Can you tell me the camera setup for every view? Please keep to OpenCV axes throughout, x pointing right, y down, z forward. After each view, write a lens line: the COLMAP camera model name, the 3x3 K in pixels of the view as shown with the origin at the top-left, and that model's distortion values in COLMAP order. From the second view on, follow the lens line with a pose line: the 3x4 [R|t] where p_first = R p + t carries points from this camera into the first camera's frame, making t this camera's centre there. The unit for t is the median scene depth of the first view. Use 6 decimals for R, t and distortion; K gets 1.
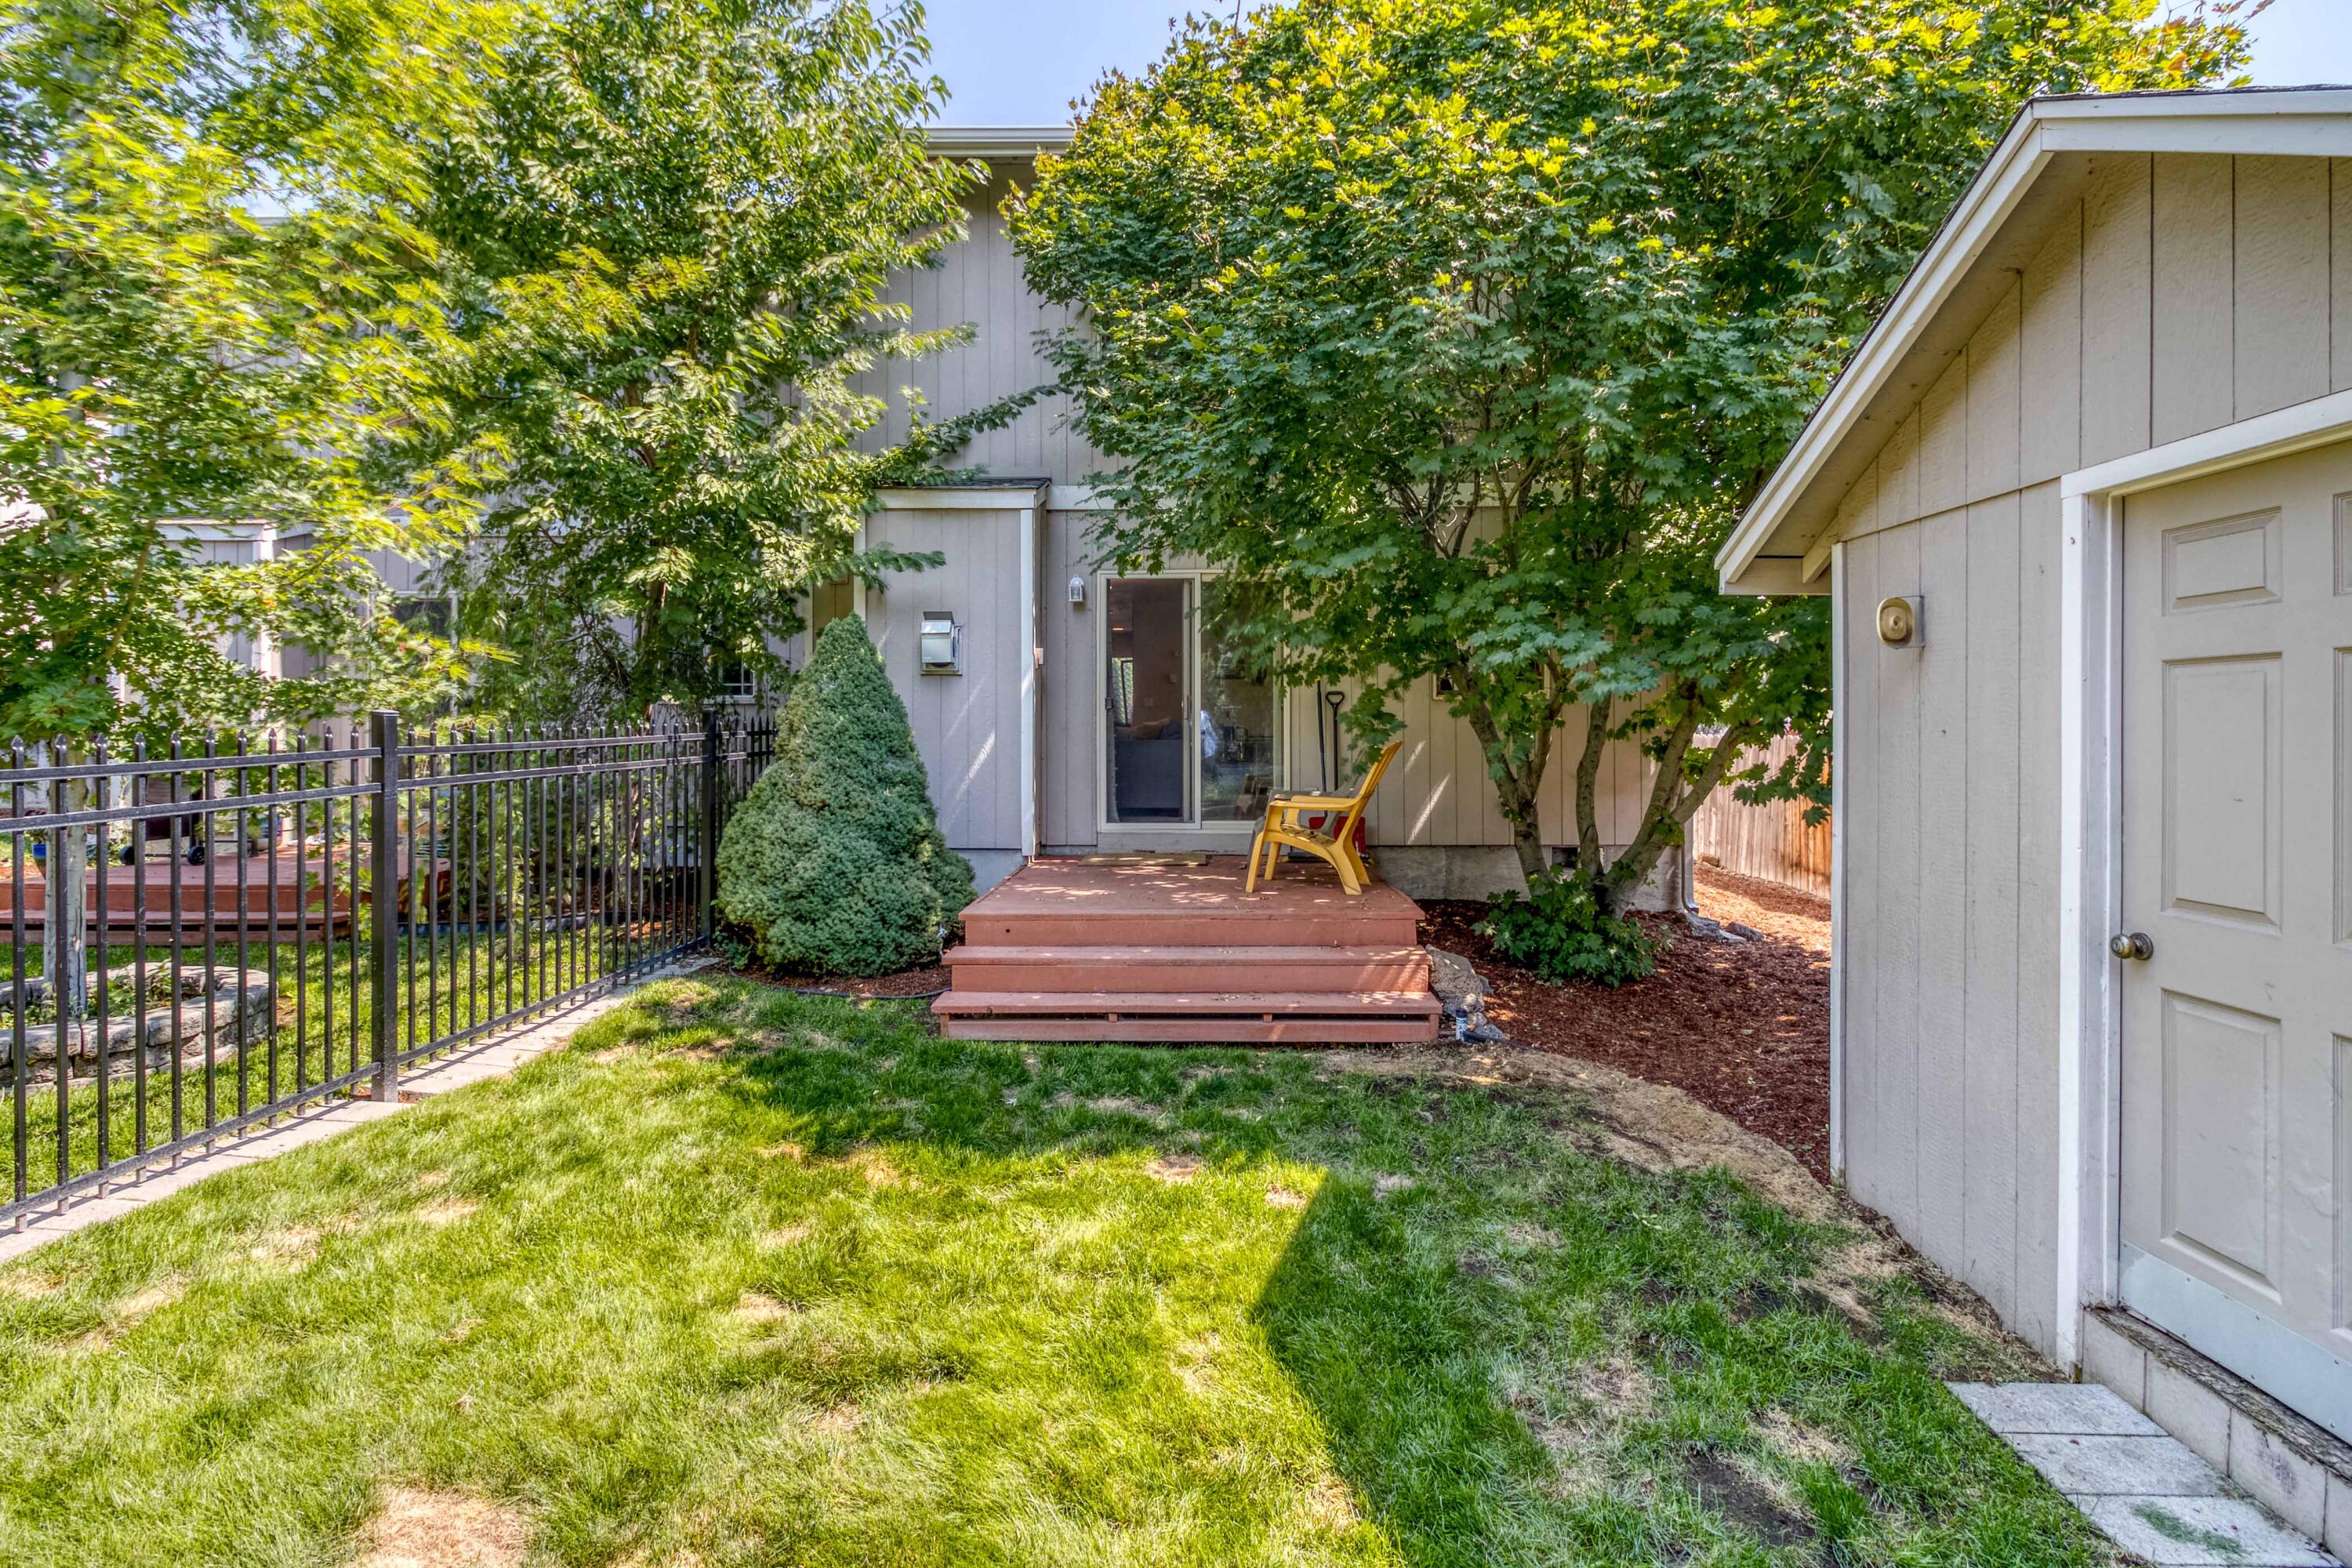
lens RADIAL K [[1086.4, 0, 1139.4], [0, 1086.4, 714.2], [0, 0, 1]] dist [0.005956, -0.004791]
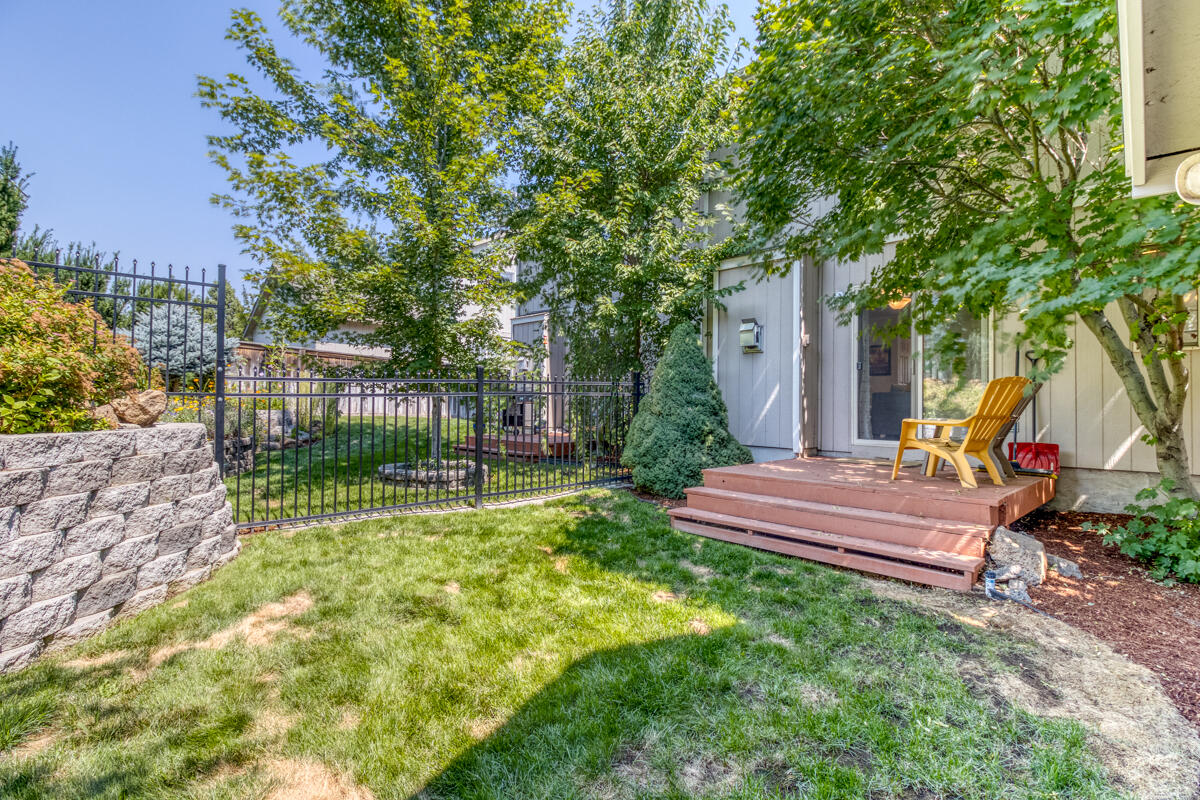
lens RADIAL K [[554.3, 0, 598.4], [0, 554.3, 396.8], [0, 0, 1]] dist [0.005956, -0.004791]
pose [[0.712075, 0.002186, -0.702100, 0.392446], [-0.009409, 0.999935, -0.006430, 0.063497], [0.702041, 0.011185, 0.712049, 0.175707]]
